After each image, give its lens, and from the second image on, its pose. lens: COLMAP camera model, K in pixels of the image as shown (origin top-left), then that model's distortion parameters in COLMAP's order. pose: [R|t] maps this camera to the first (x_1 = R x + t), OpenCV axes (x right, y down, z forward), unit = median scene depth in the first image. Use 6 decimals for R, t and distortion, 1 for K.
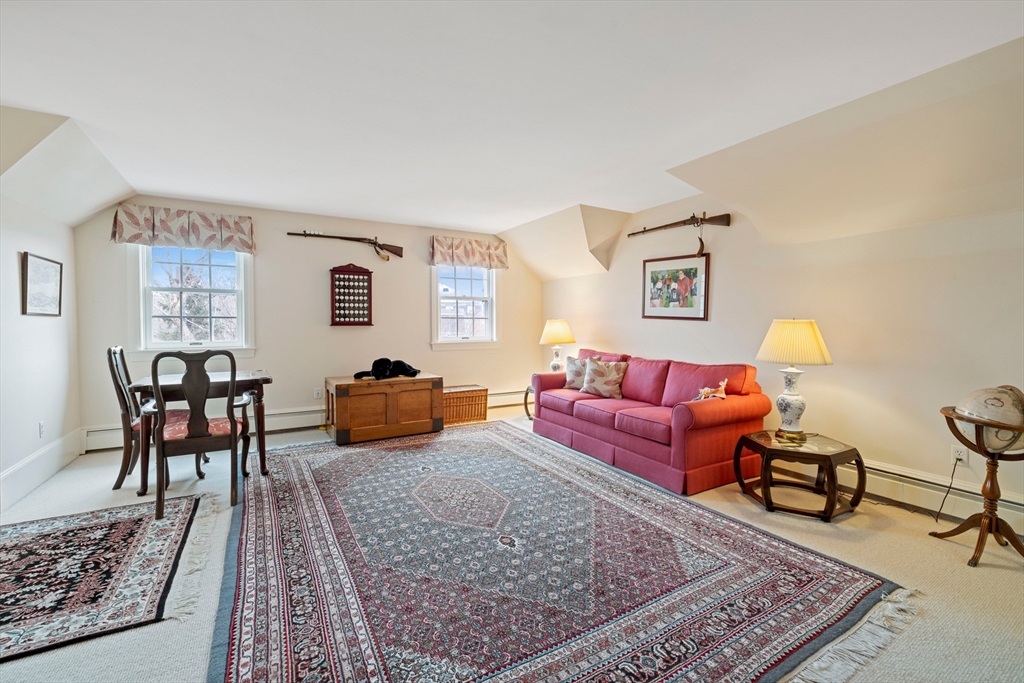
lens RADIAL K [[433.9, 0, 510.4], [0, 433.9, 333.3], [0, 0, 1]] dist [-0.000247, -0.001495]
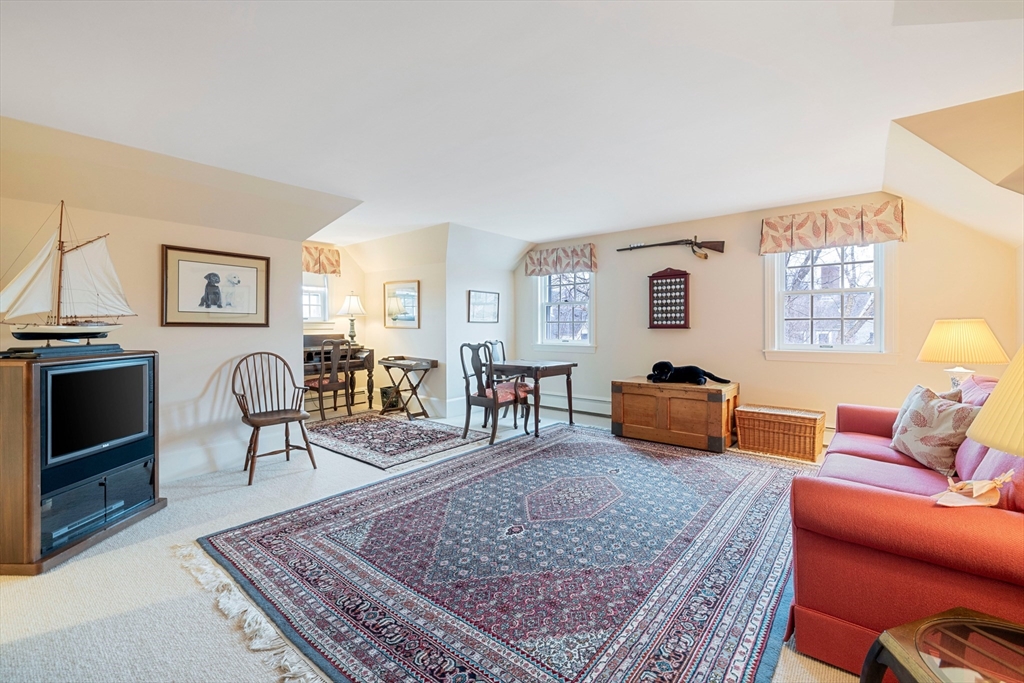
lens RADIAL K [[433.9, 0, 489.8], [0, 433.9, 326.0], [0, 0, 1]] dist [-0.000247, -0.001495]
pose [[0.331074, 0.000086, -0.943605, 0.702737], [-0.019051, 0.999797, -0.006593, -0.013629], [0.943412, 0.020160, 0.331009, 0.408696]]
